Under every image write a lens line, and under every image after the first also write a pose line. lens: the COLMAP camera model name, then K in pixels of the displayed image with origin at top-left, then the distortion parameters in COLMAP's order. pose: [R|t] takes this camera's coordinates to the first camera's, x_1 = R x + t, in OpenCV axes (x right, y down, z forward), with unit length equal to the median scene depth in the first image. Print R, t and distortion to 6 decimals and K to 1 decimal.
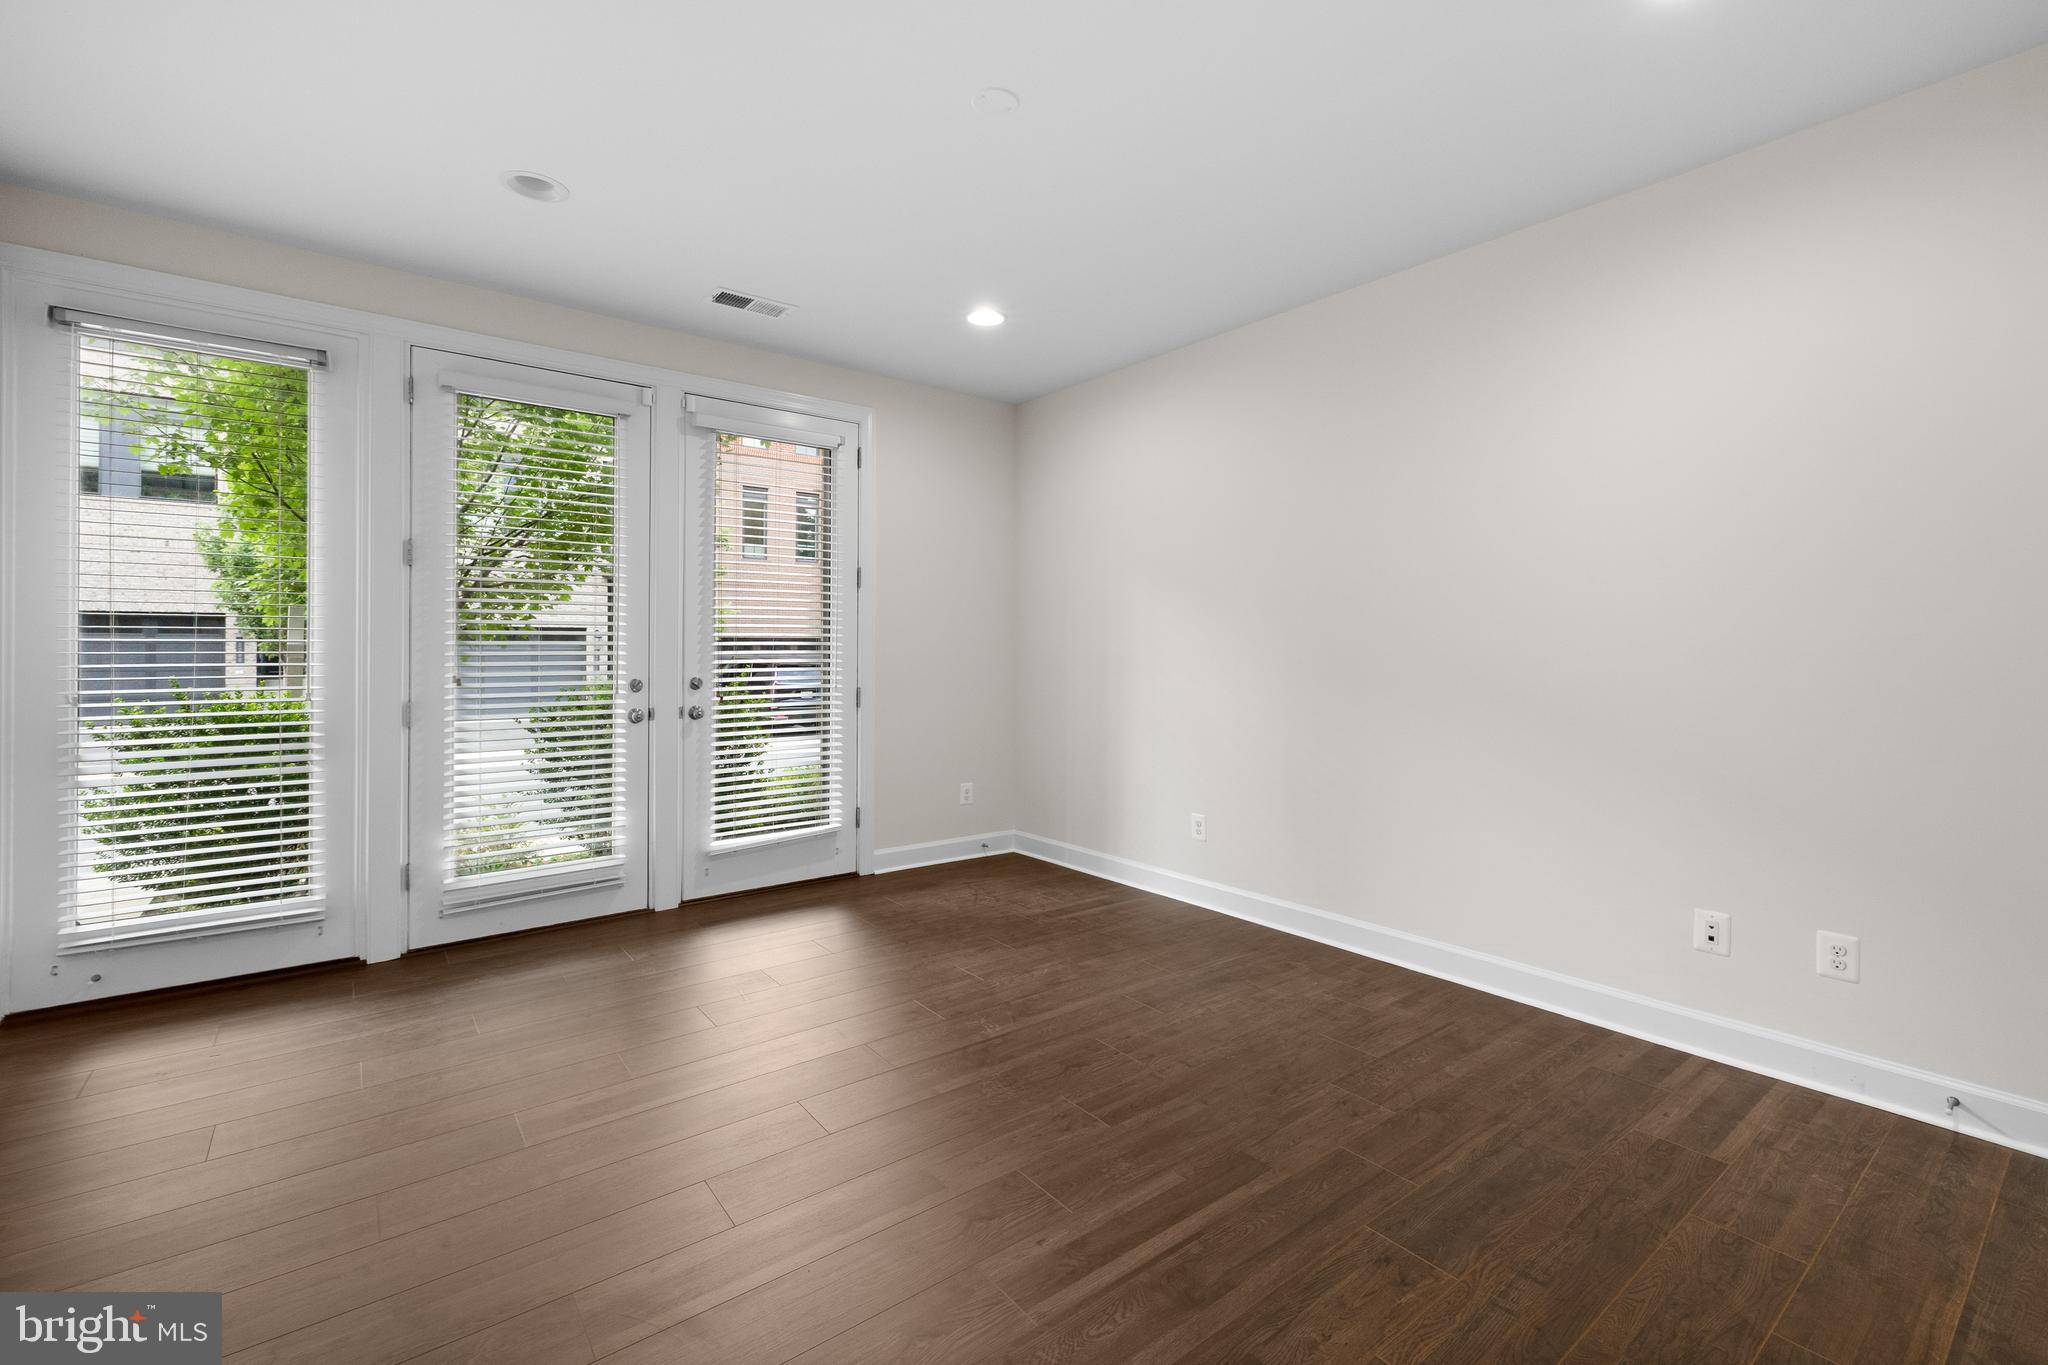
lens RADIAL K [[888.8, 0, 1024.6], [0, 888.8, 645.6], [0, 0, 1]] dist [-0.000159, -0.000286]
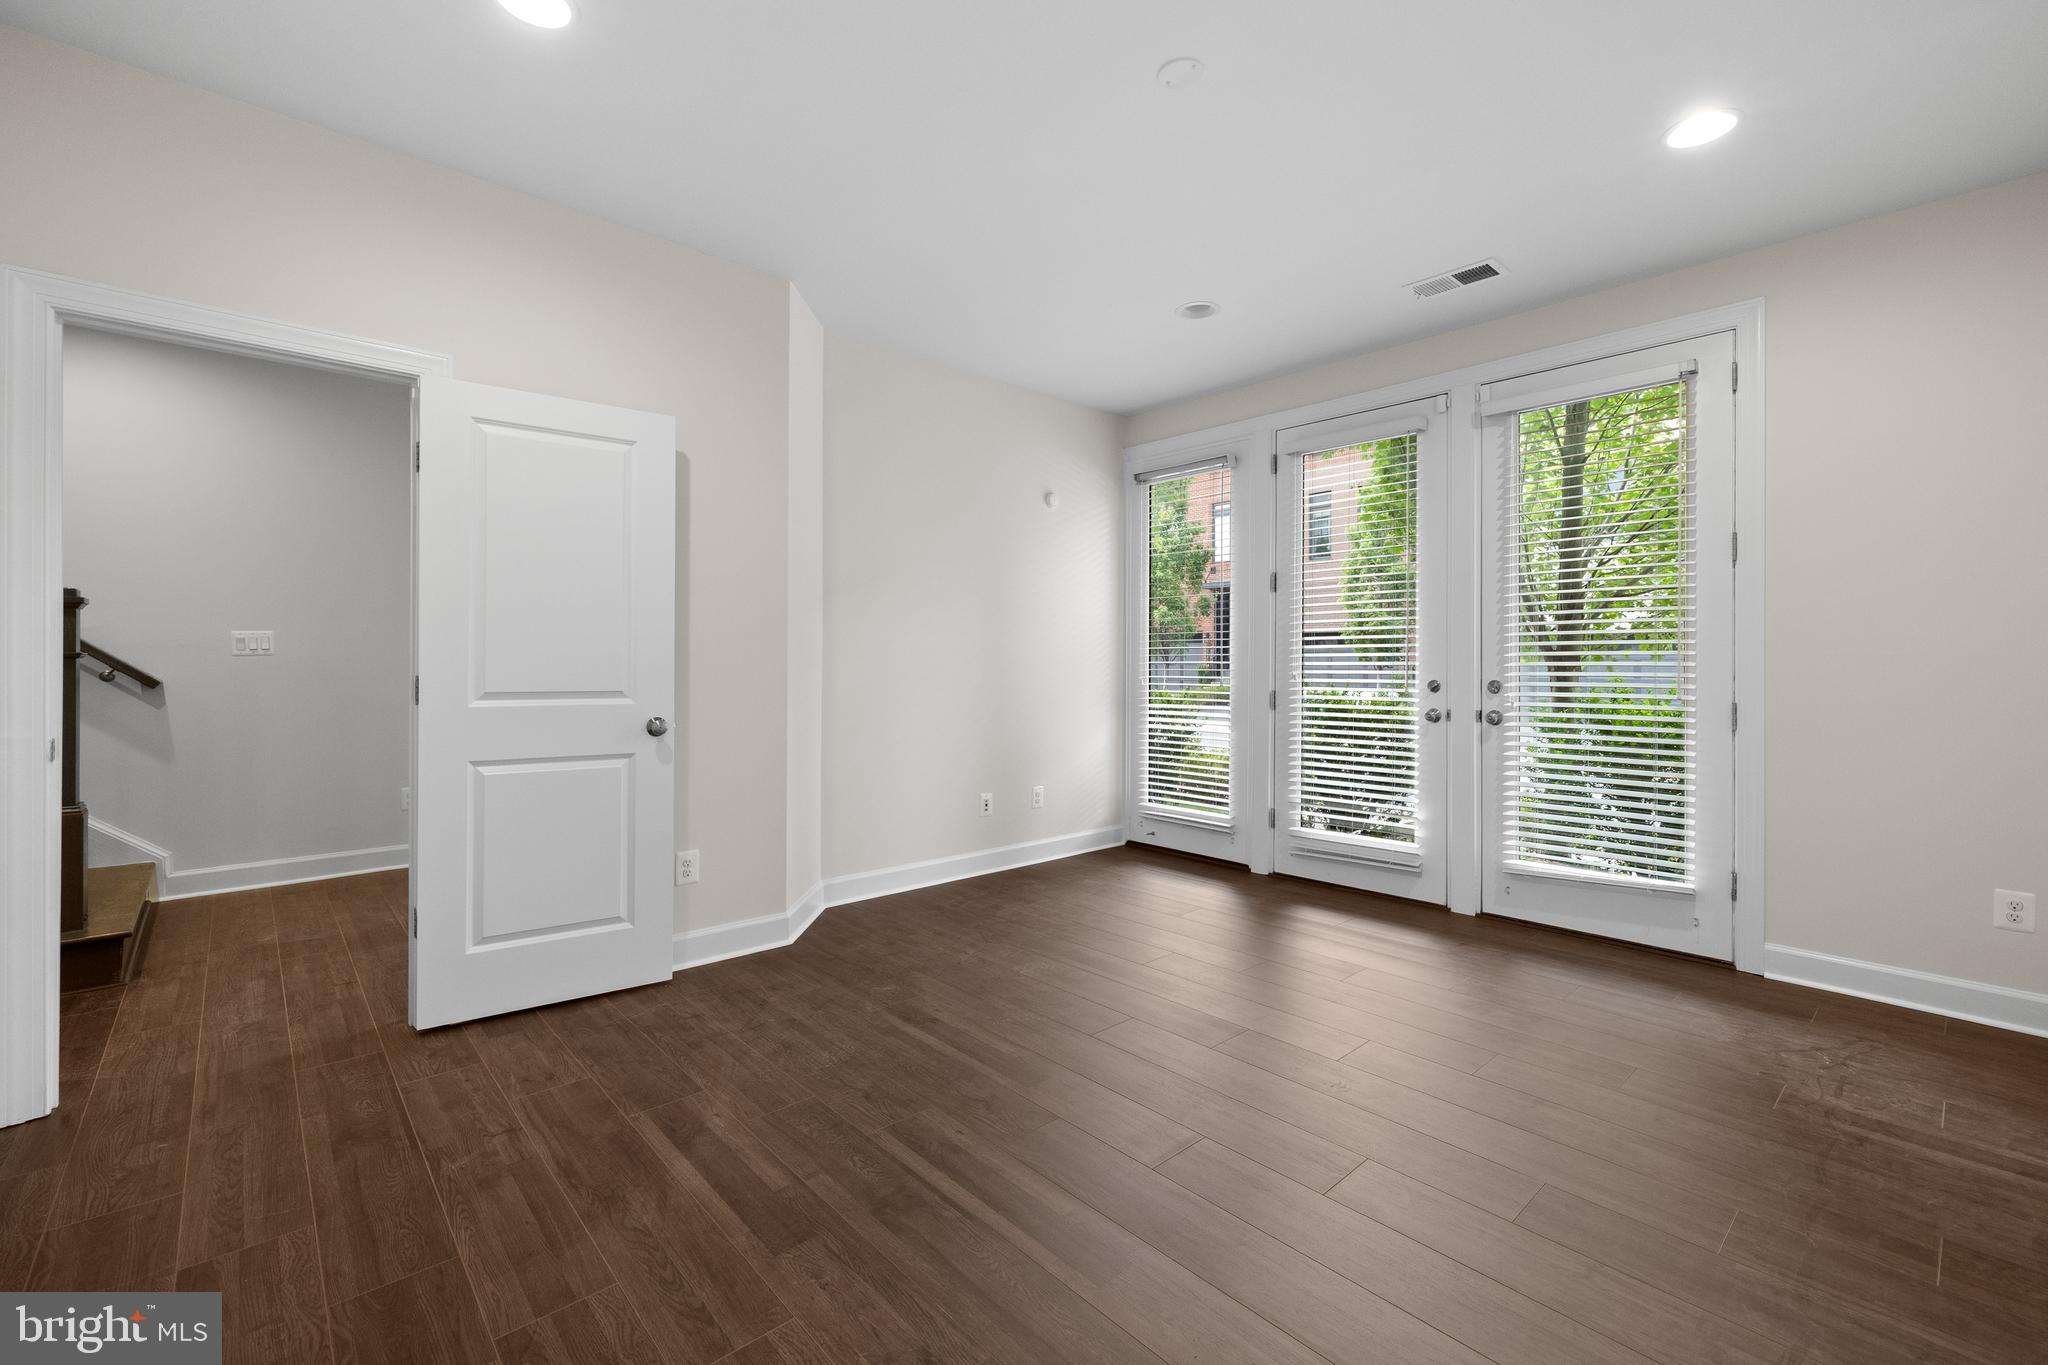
lens RADIAL K [[867.6, 0, 1026.9], [0, 867.6, 663.2], [0, 0, 1]] dist [0.001048, -0.000012]
pose [[0.071699, -0.001733, -0.997425, 0.540233], [0.003008, 0.999994, -0.001521, 0.018385], [0.997422, -0.002891, 0.071703, 0.457503]]
